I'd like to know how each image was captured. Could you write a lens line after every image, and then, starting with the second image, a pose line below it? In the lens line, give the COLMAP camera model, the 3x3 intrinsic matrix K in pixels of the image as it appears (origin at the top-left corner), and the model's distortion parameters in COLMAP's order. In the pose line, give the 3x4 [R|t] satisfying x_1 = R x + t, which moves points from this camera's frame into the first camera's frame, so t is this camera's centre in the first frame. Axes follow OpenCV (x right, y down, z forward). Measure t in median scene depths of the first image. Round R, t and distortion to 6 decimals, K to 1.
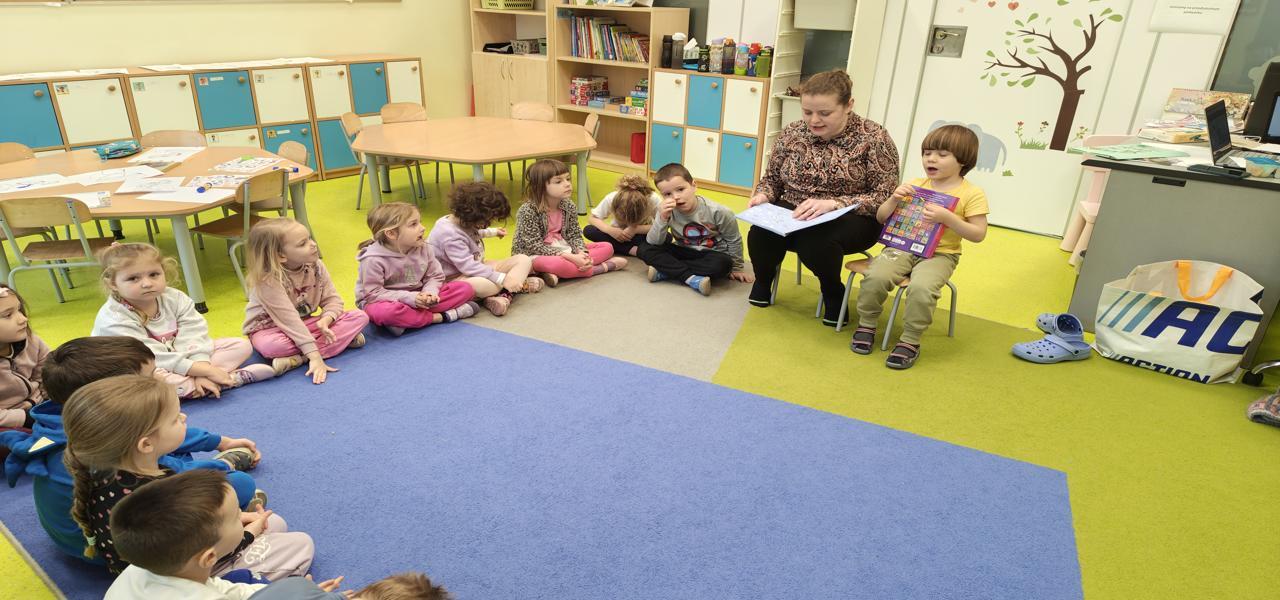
lens RADIAL K [[821.5, 0, 631.1], [0, 821.5, 293.3], [0, 0, 1]] dist [0.013302, -0.021691]
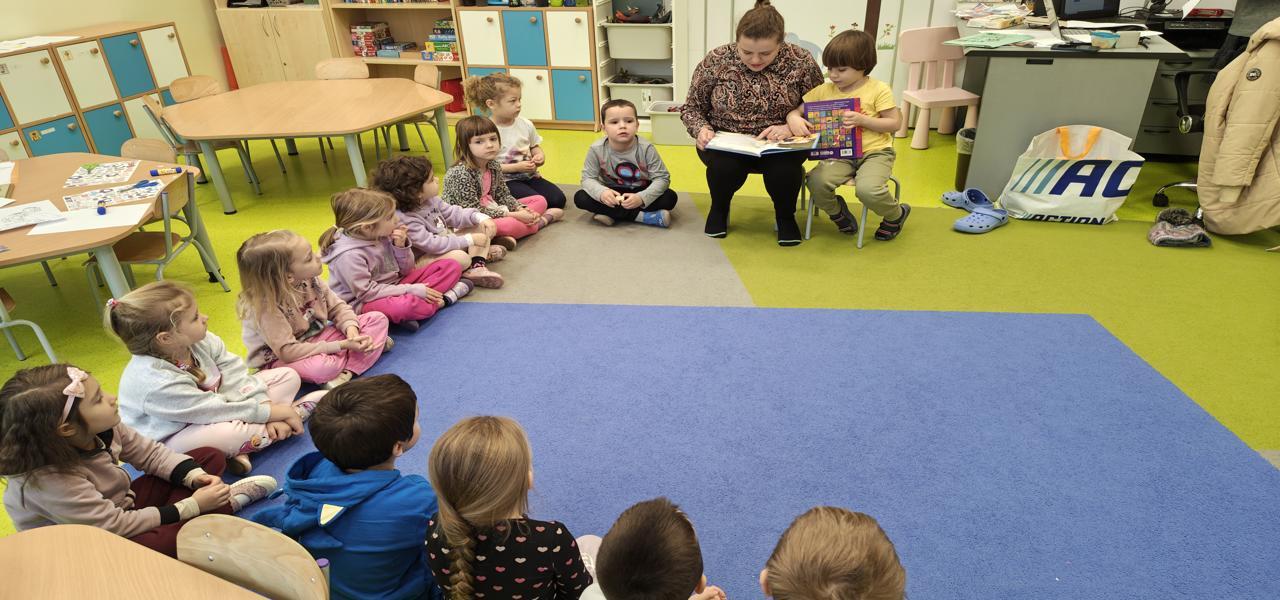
lens RADIAL K [[821.5, 0, 641.8], [0, 821.5, 303.9], [0, 0, 1]] dist [0.013302, -0.021691]
pose [[0.928493, -0.206958, 0.308333, -0.303543], [0.178346, 0.976796, 0.118581, -0.037873], [-0.325720, -0.055112, 0.943859, 0.053870]]
